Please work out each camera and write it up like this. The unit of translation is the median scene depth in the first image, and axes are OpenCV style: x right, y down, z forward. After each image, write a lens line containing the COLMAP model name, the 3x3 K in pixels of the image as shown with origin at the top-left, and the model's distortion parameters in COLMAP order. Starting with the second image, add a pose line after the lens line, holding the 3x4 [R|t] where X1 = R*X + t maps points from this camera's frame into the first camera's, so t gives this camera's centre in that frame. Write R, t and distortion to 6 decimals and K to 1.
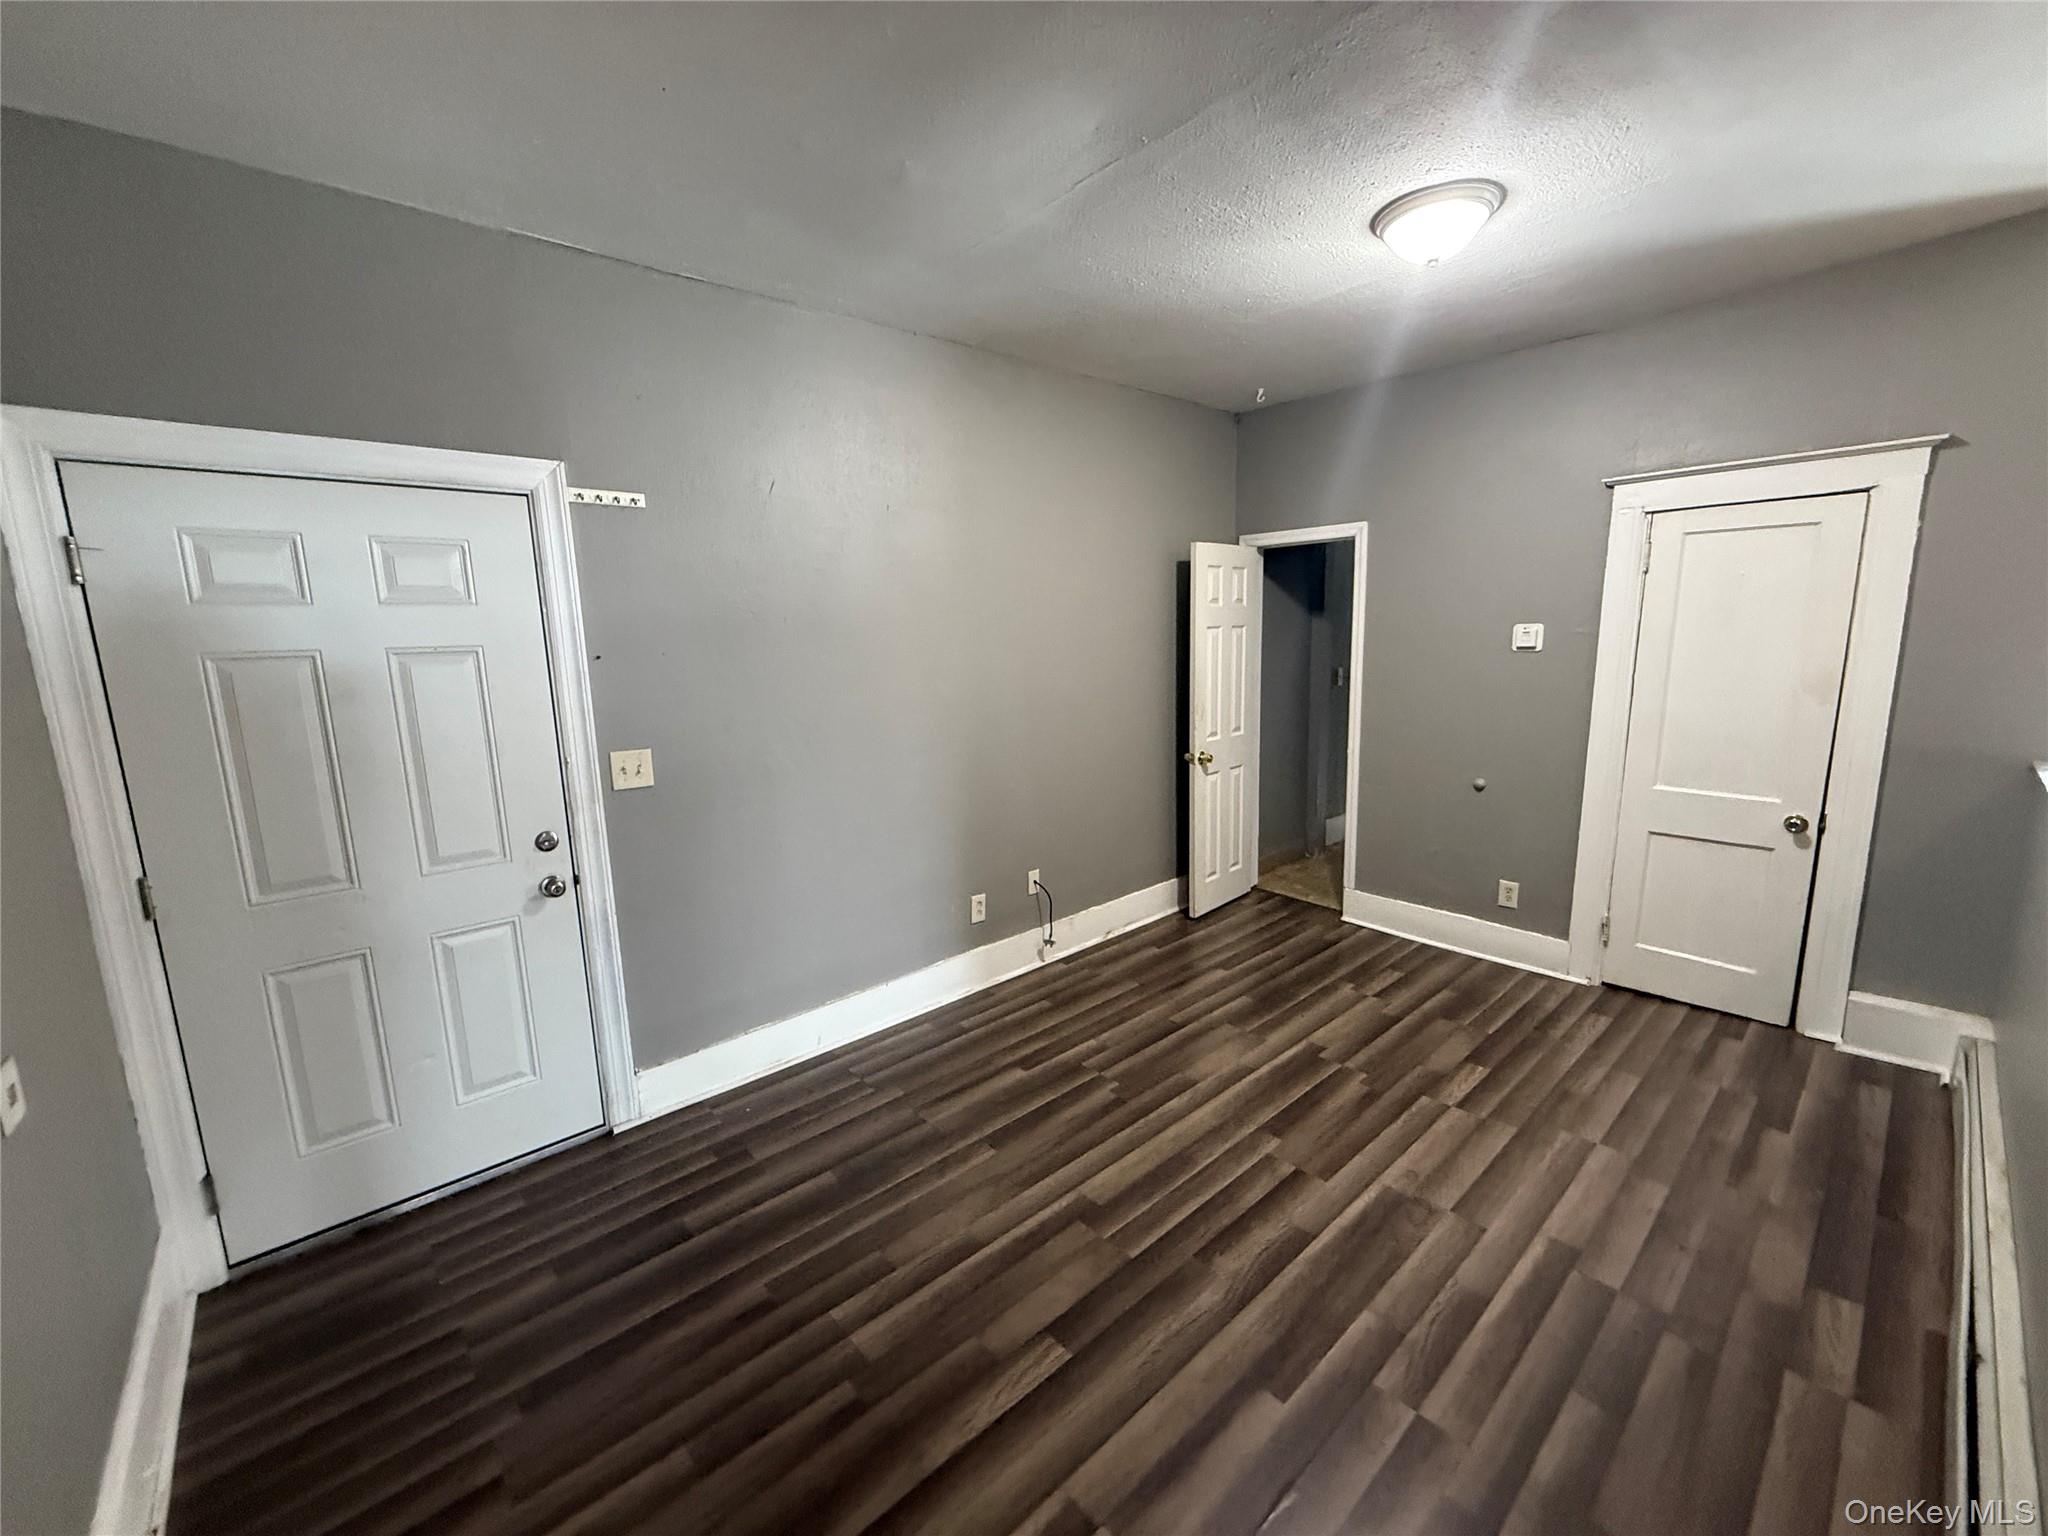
lens RADIAL K [[820.1, 0, 1021.7], [0, 820.1, 768.5], [0, 0, 1]] dist [-0.000340, 0.001189]
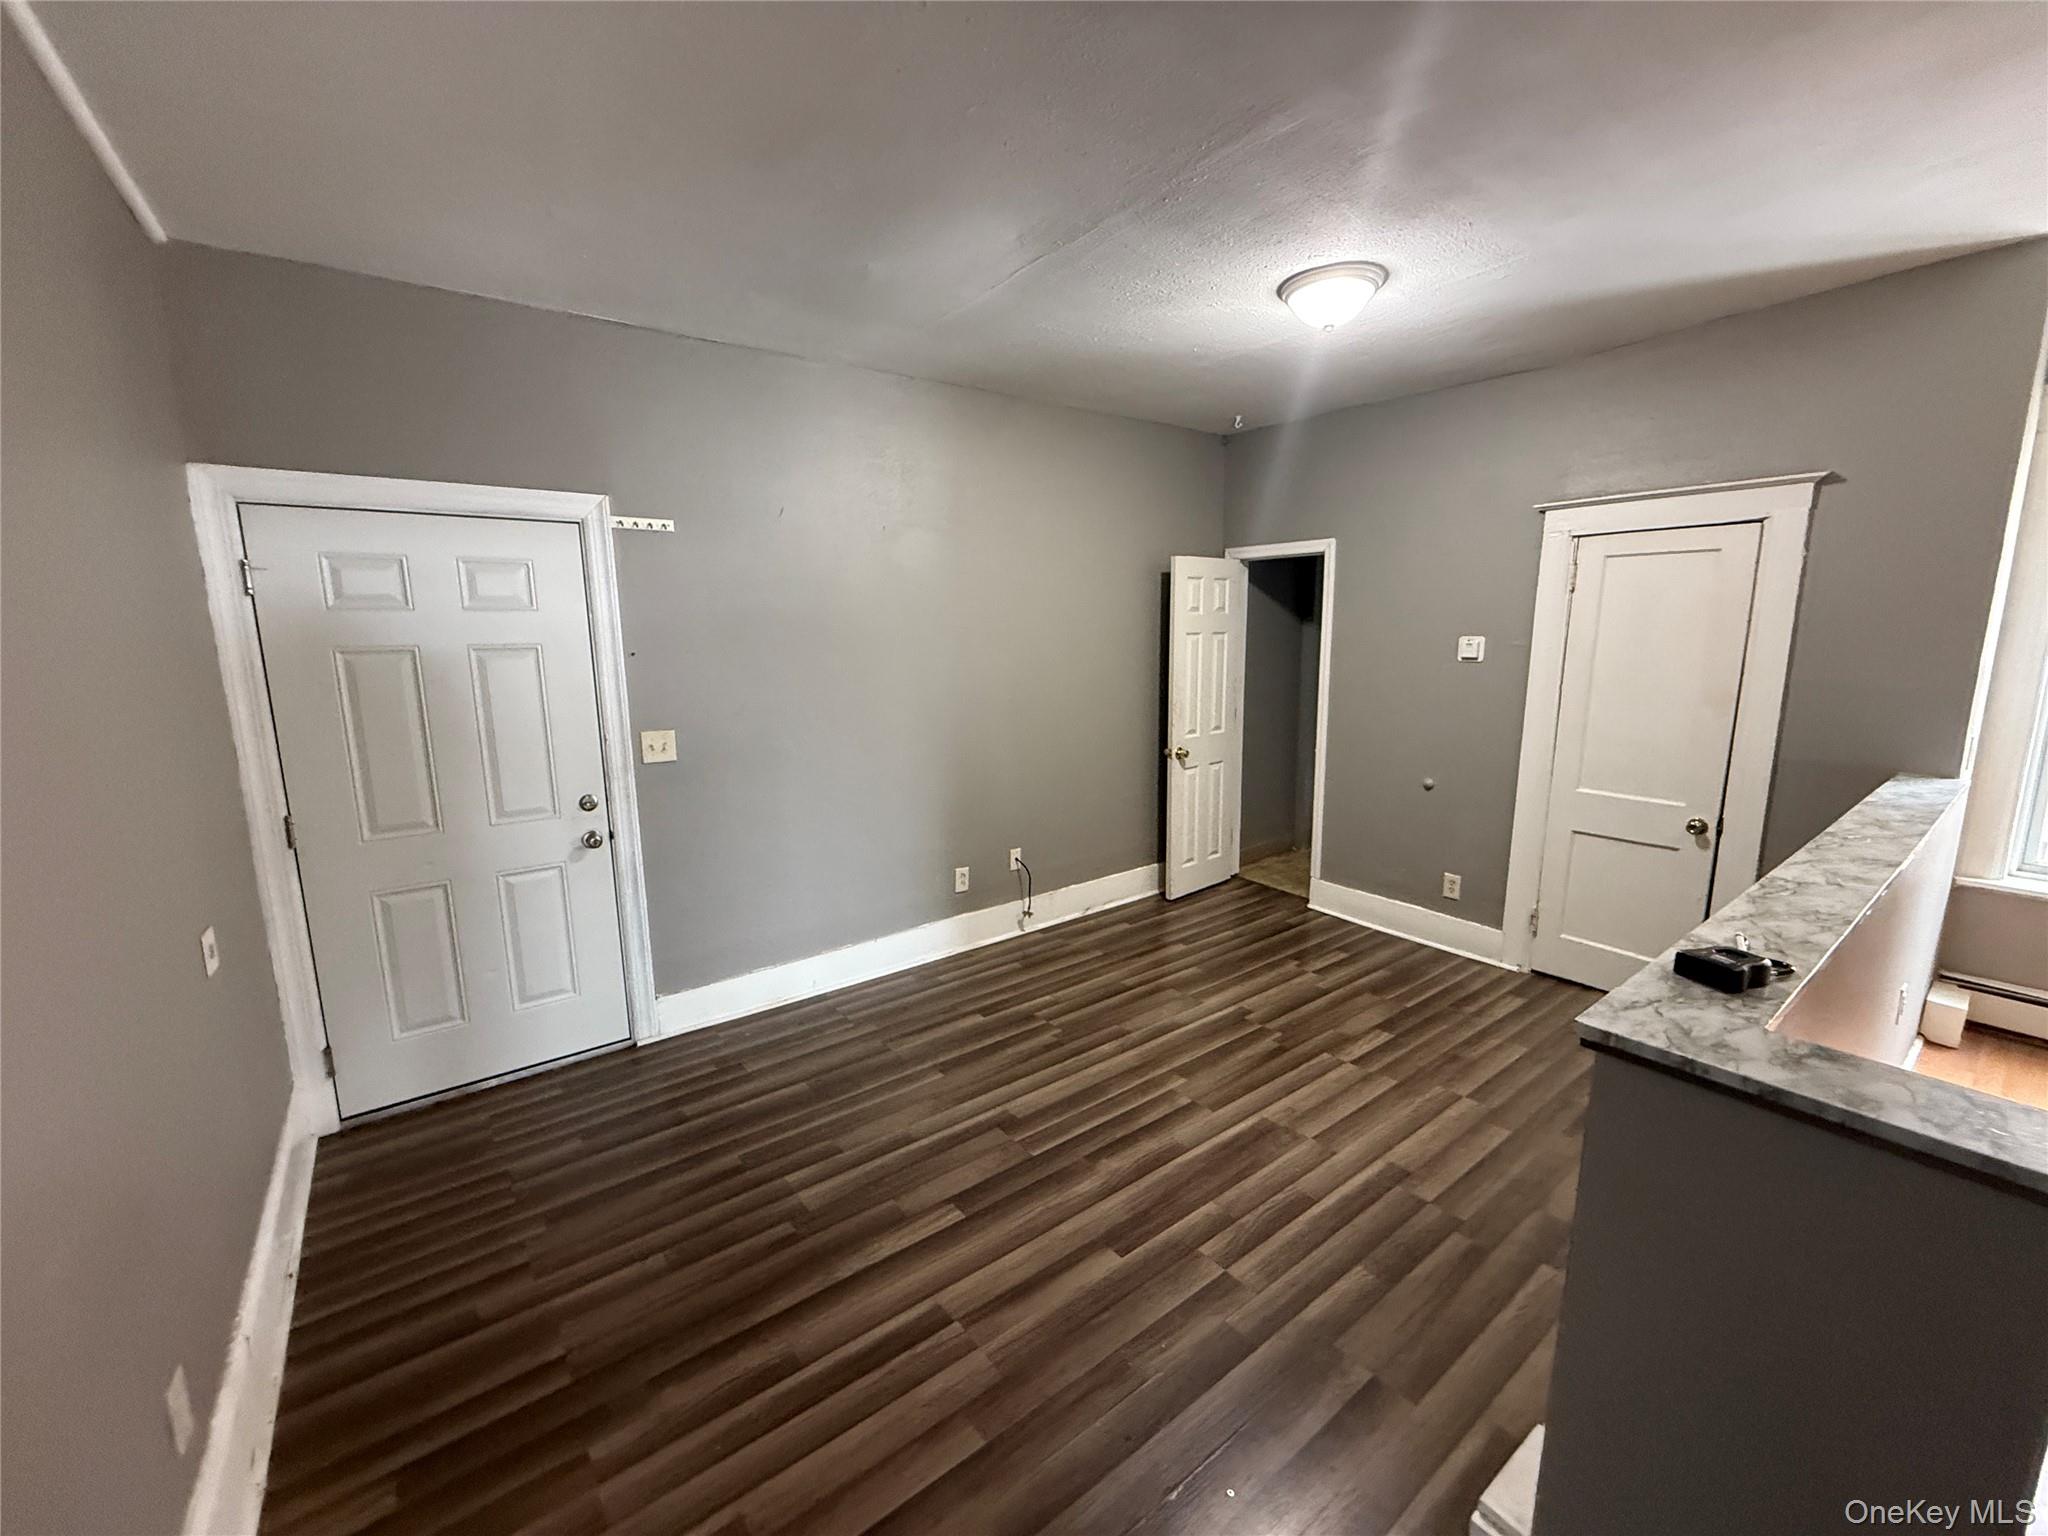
lens RADIAL K [[820.1, 0, 1022.5], [0, 820.1, 767.6], [0, 0, 1]] dist [-0.000340, 0.001189]
pose [[0.996843, 0.028116, -0.074251, 0.152191], [-0.027856, 0.999602, 0.004543, 0.011707], [0.074349, -0.002460, 0.997229, -0.170285]]
